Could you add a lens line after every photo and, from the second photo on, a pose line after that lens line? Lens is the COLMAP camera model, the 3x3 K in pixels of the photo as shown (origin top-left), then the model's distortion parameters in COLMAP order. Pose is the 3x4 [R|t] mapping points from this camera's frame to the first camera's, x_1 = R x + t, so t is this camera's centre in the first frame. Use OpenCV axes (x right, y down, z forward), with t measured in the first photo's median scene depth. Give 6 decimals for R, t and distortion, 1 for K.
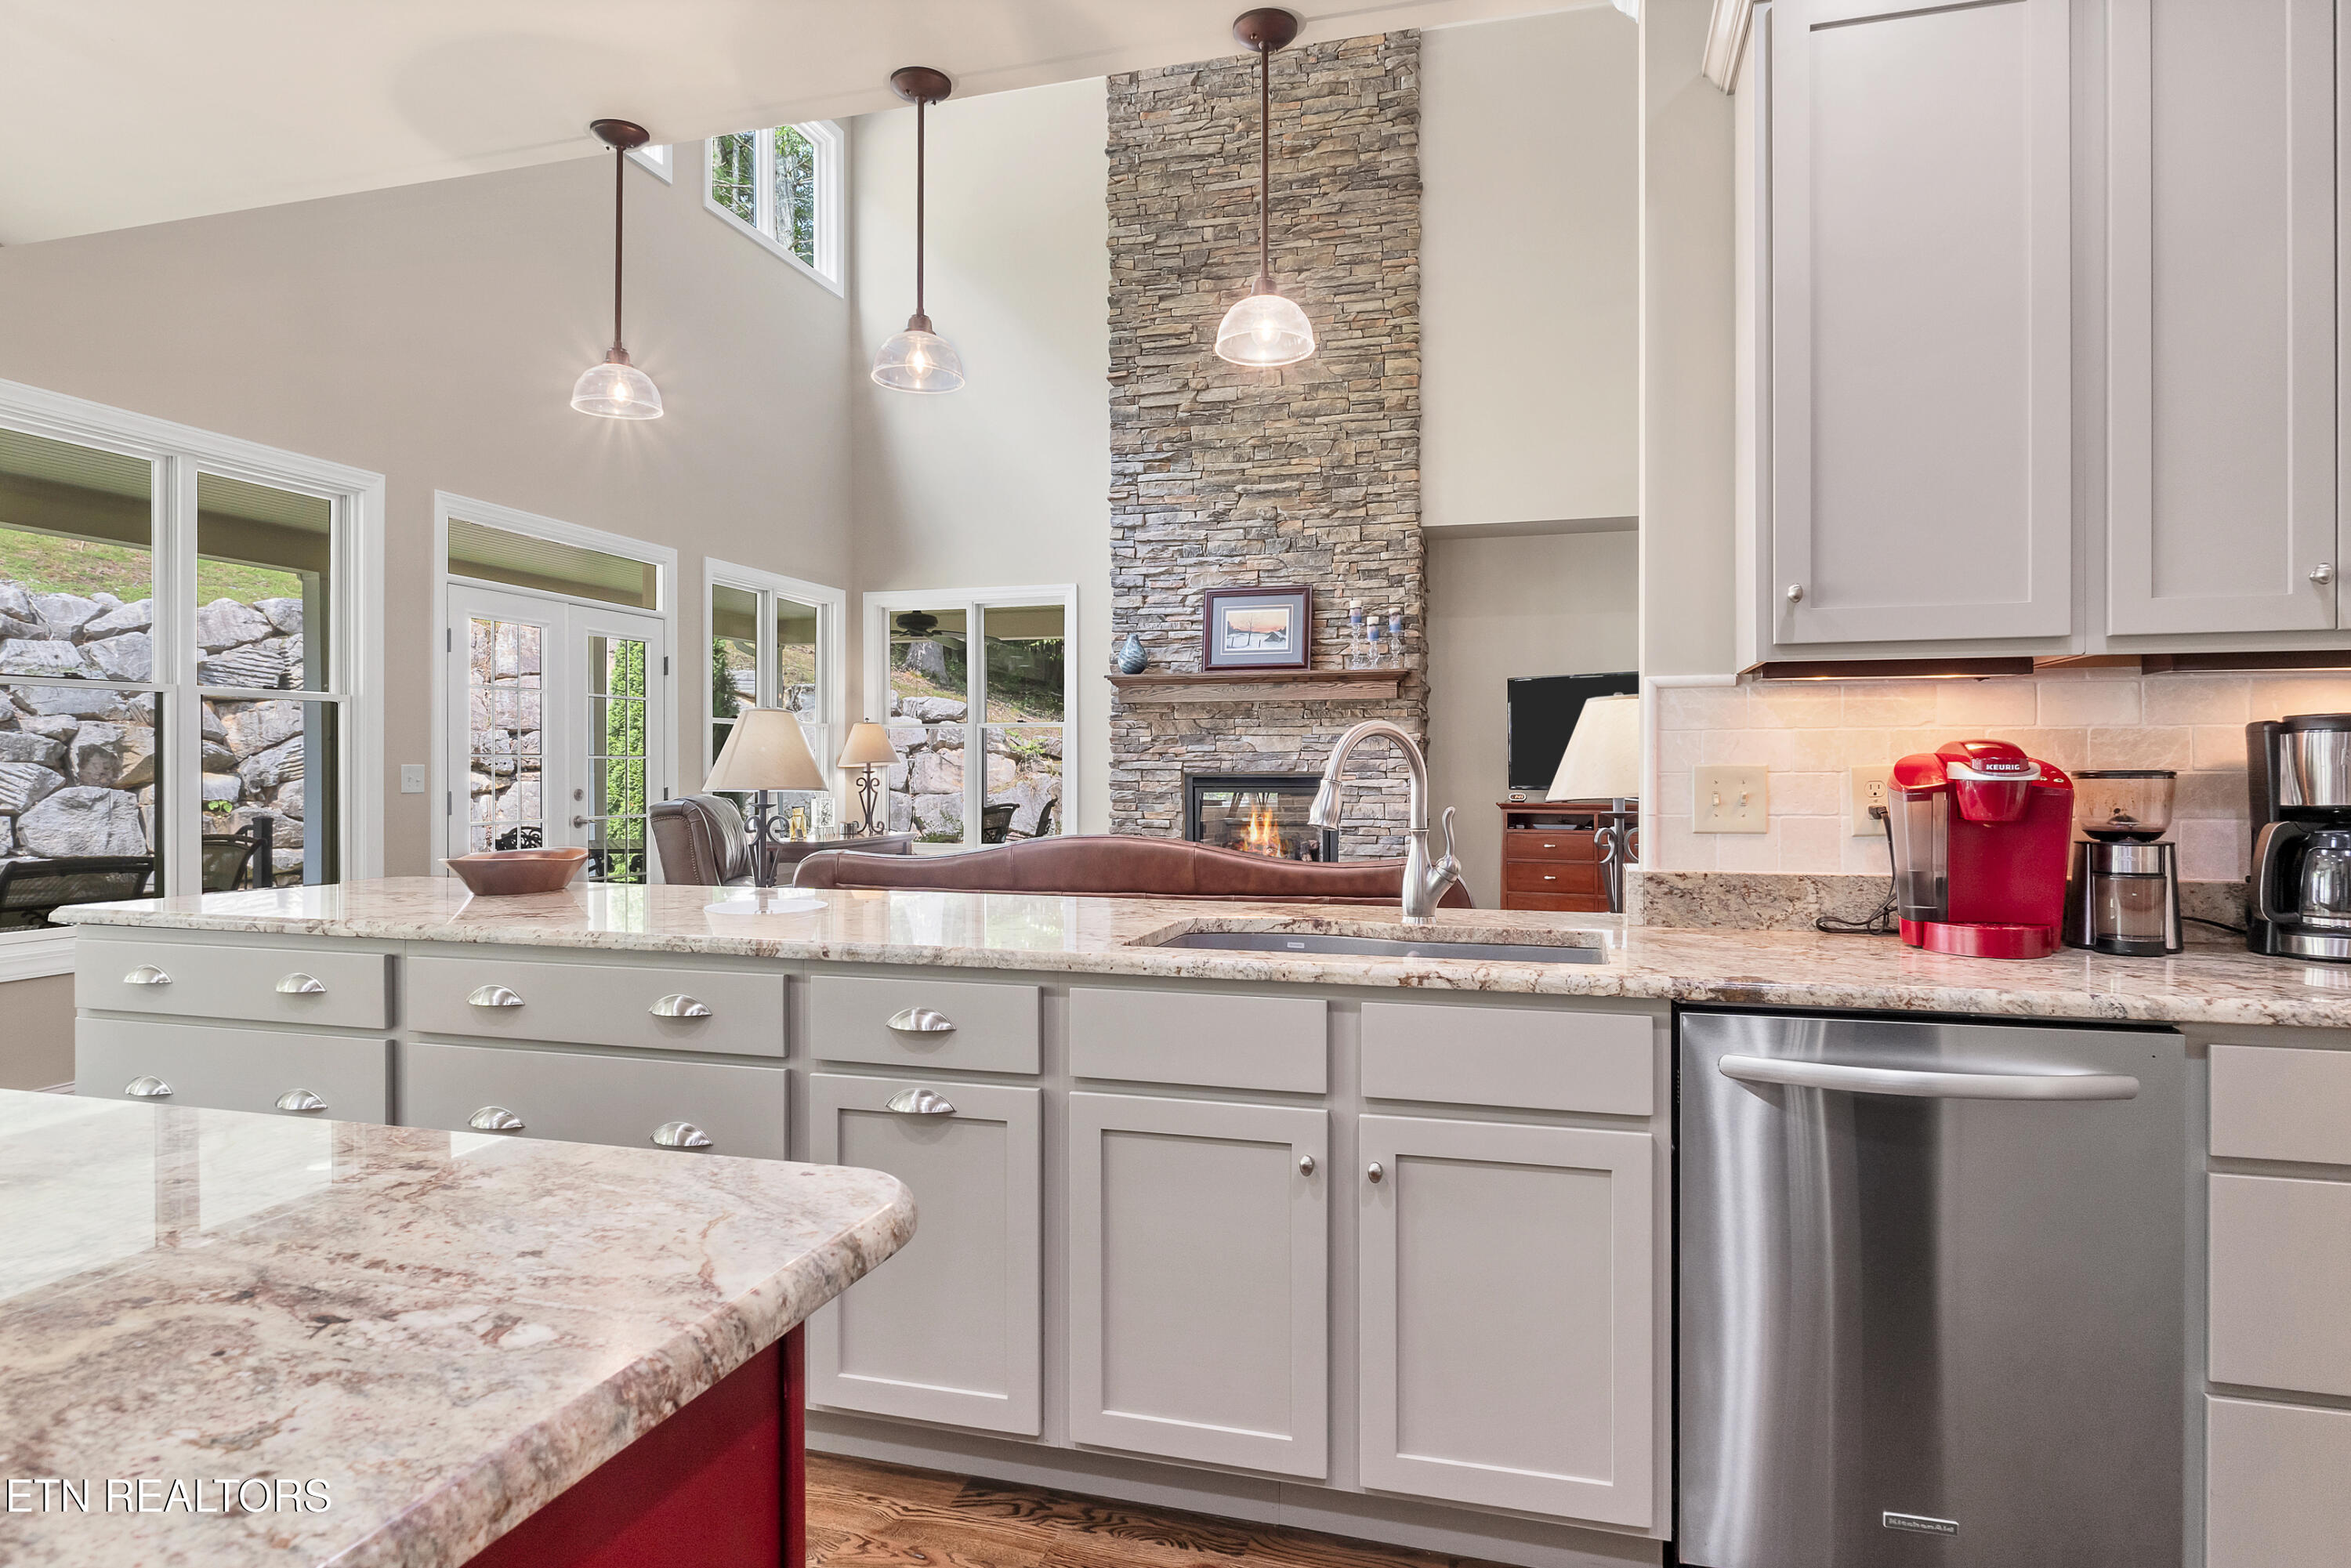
lens RADIAL K [[1300.6, 0, 1145.4], [0, 1300.6, 806.1], [0, 0, 1]] dist [-0.000249, -0.002740]
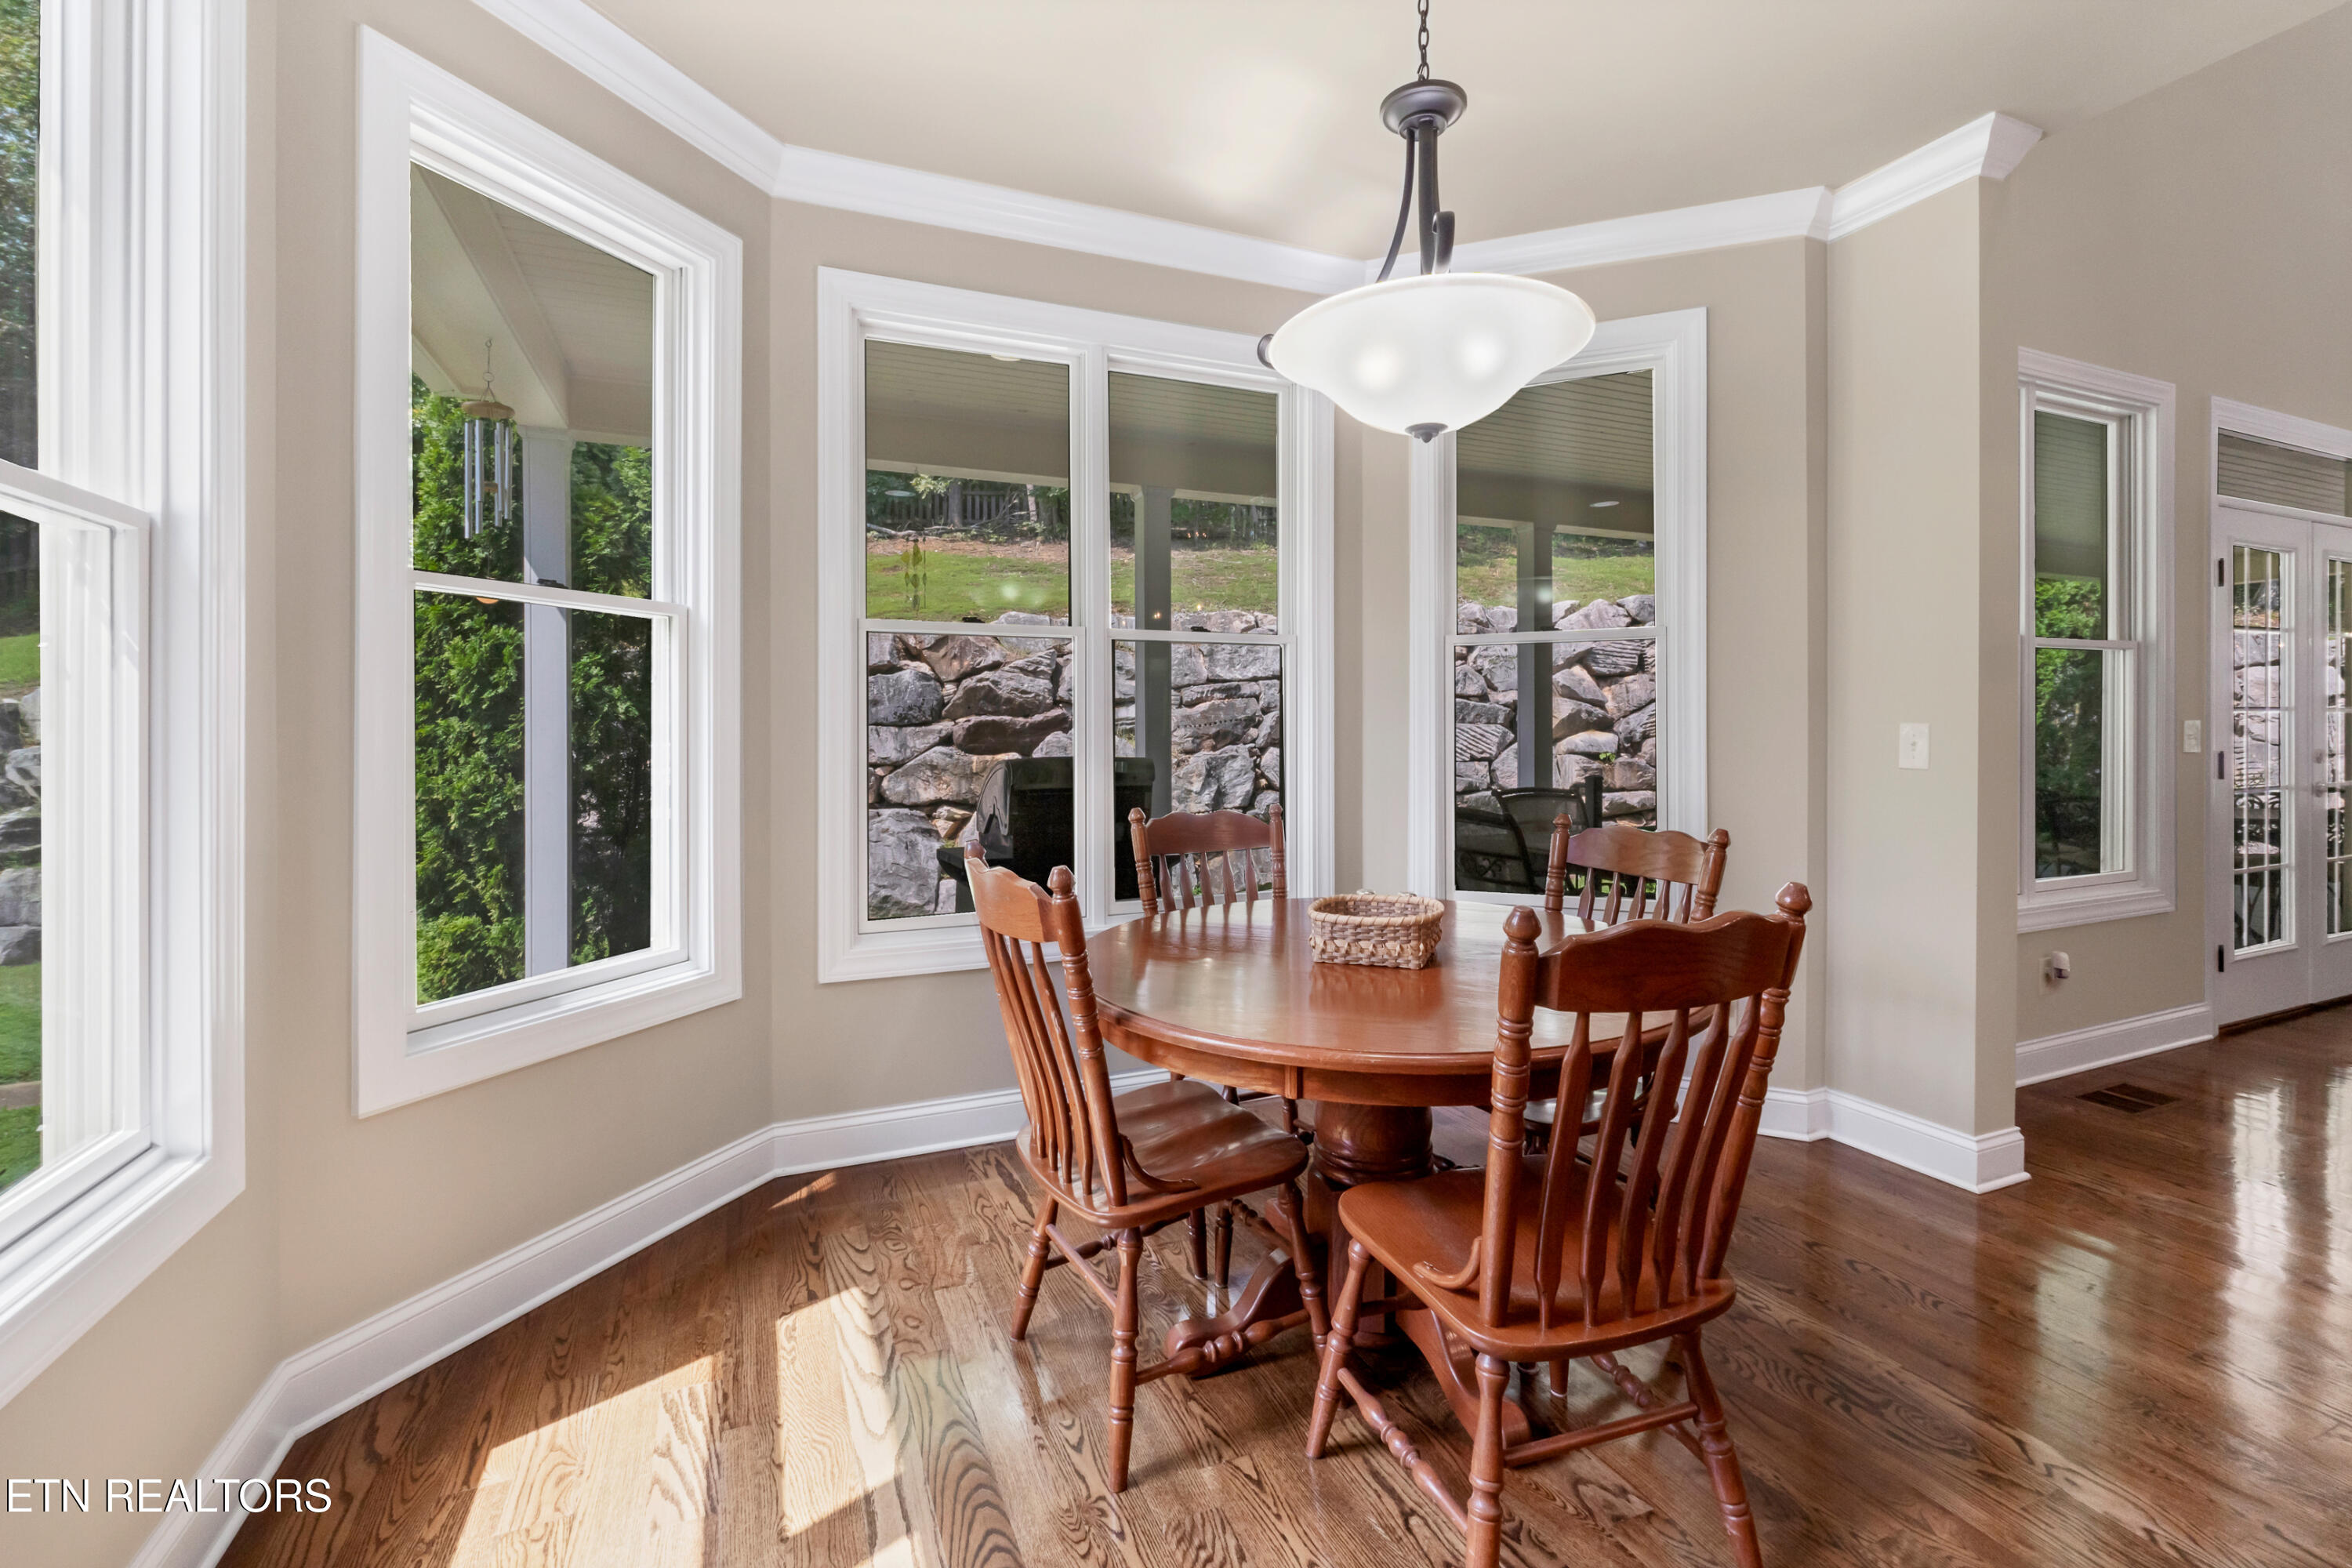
lens RADIAL K [[1013.3, 0, 1213.6], [0, 1013.3, 711.3], [0, 0, 1]] dist [-0.002759, -0.001903]
pose [[0.651887, -0.017069, -0.758124, -0.331416], [-0.017525, 0.999141, -0.037565, -0.000313], [0.758113, 0.037774, 0.651028, 0.056657]]
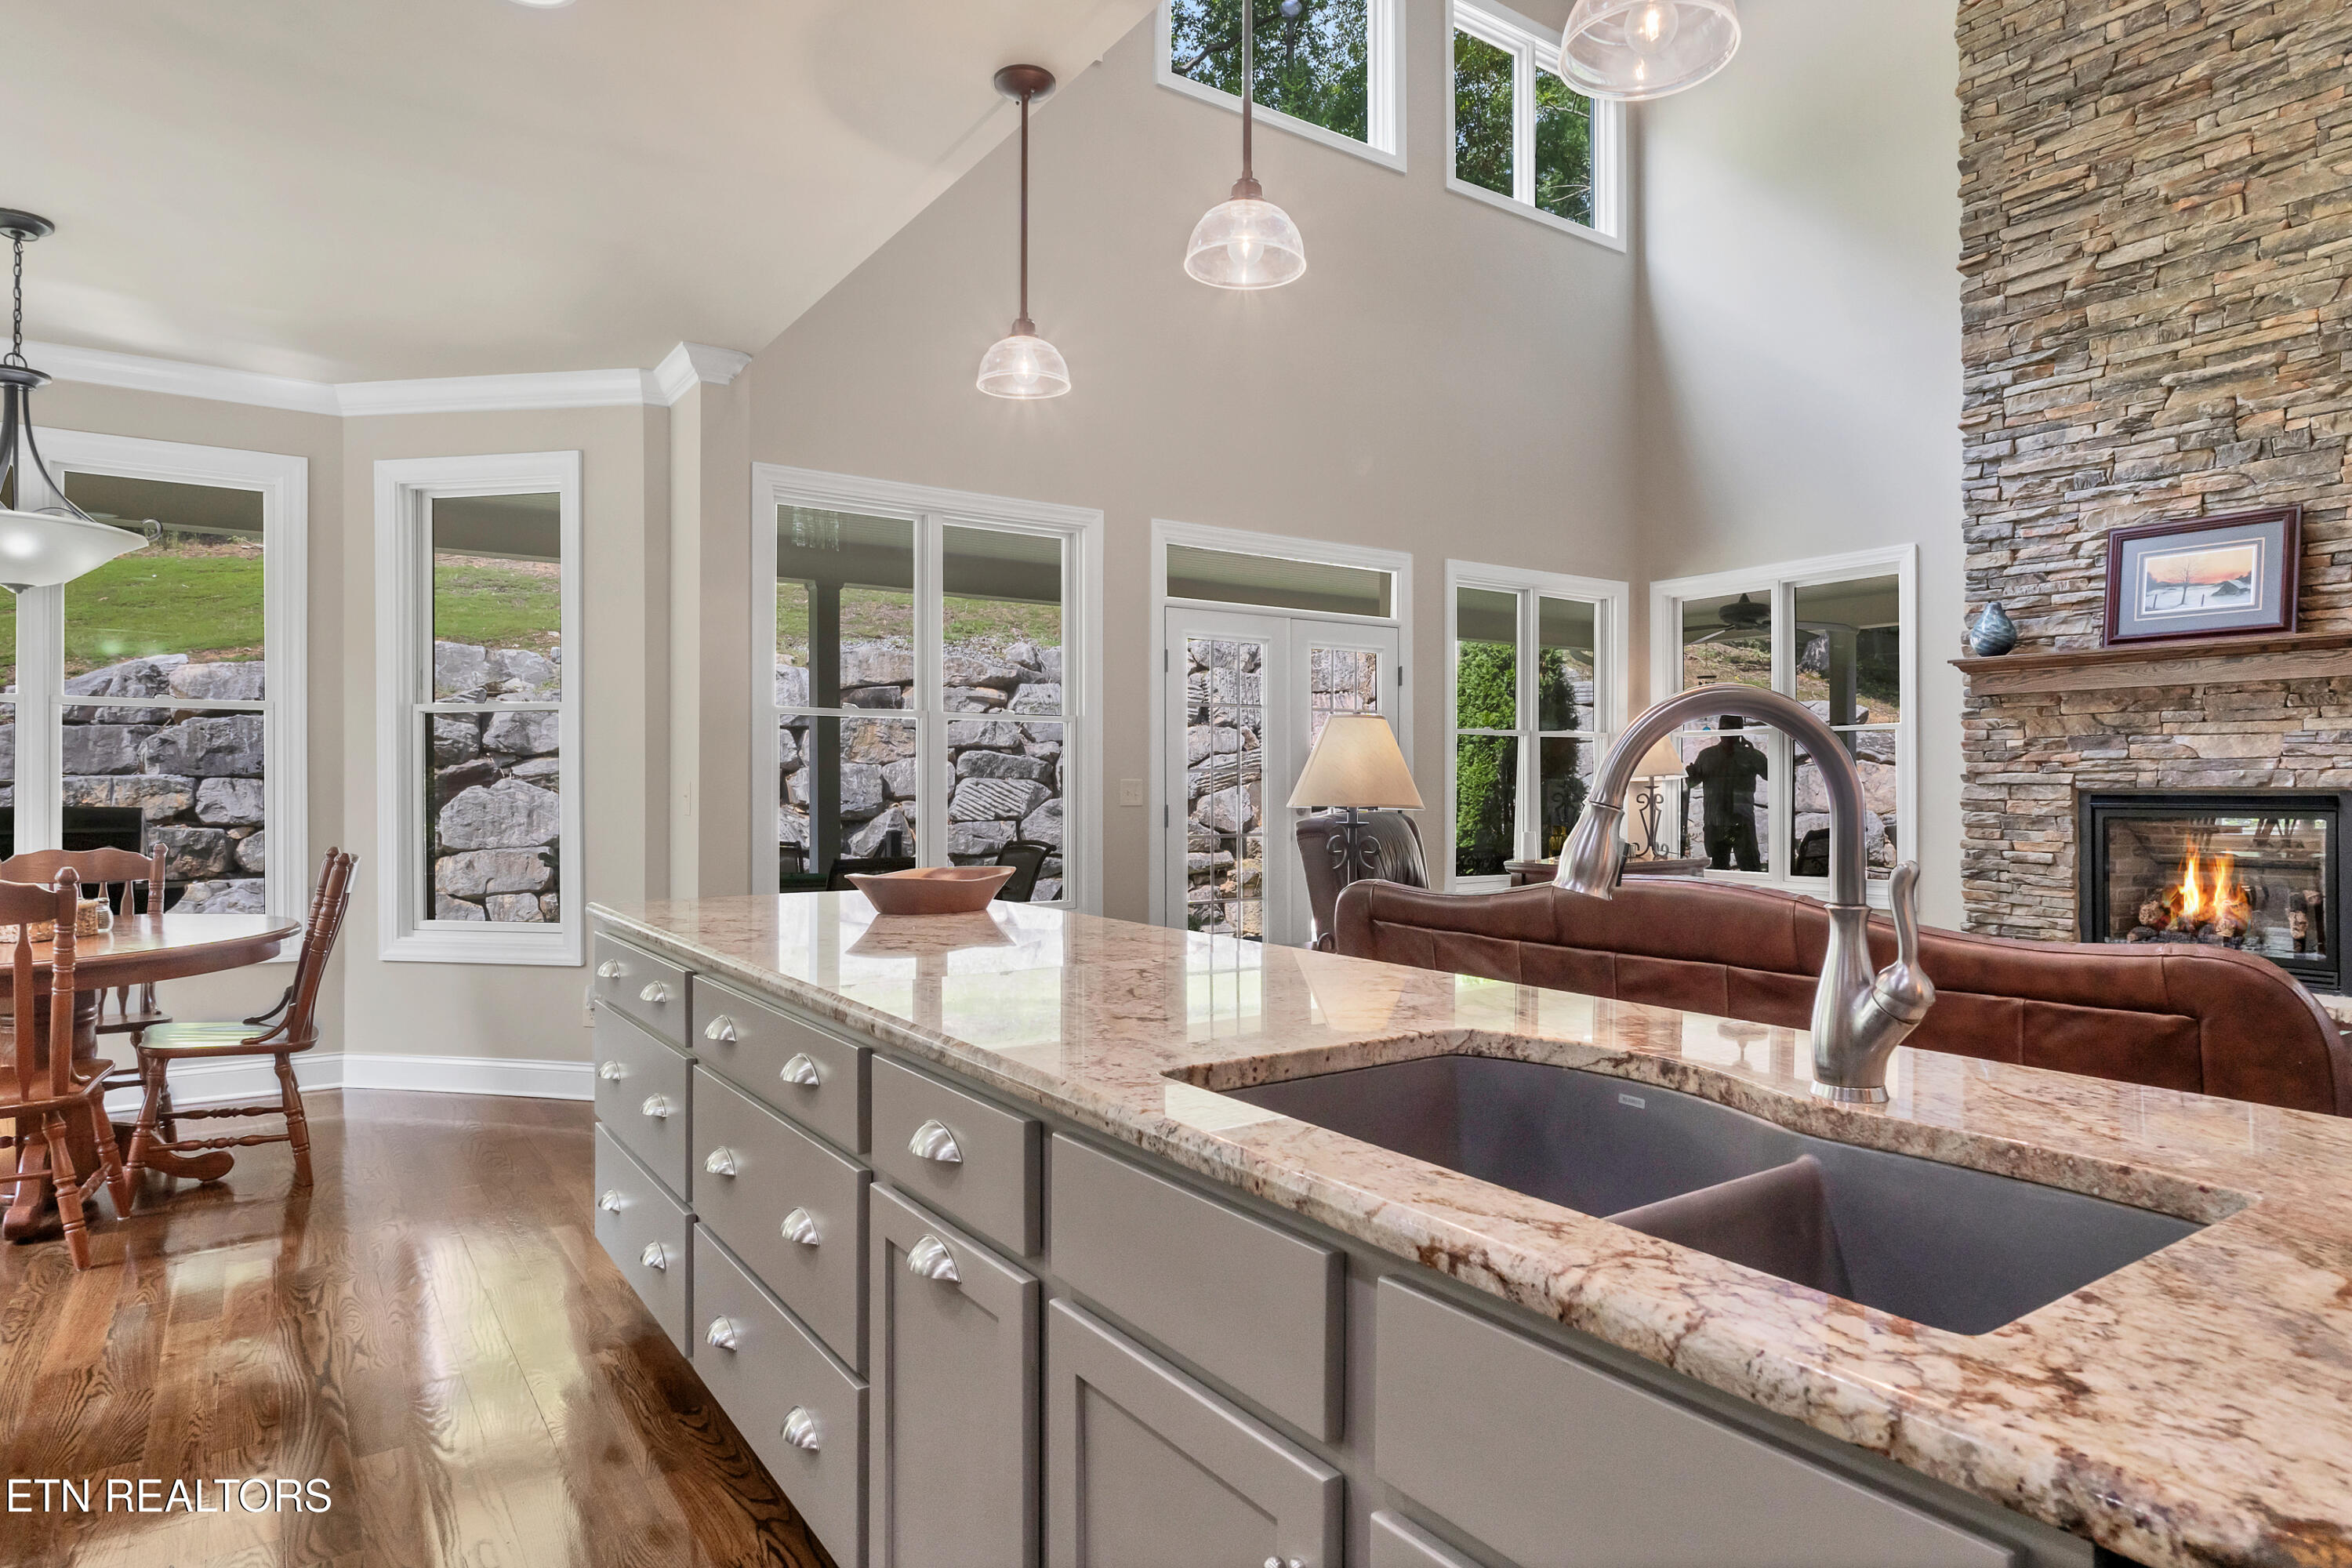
lens RADIAL K [[1301.2, 0, 1189.6], [0, 1301.2, 805.6], [0, 0, 1]] dist [-0.000249, -0.002740]
pose [[0.786070, 0.009863, -0.618059, 0.092177], [-0.017281, 0.999833, -0.006022, -0.003458], [0.617896, 0.015414, 0.786109, 0.134202]]
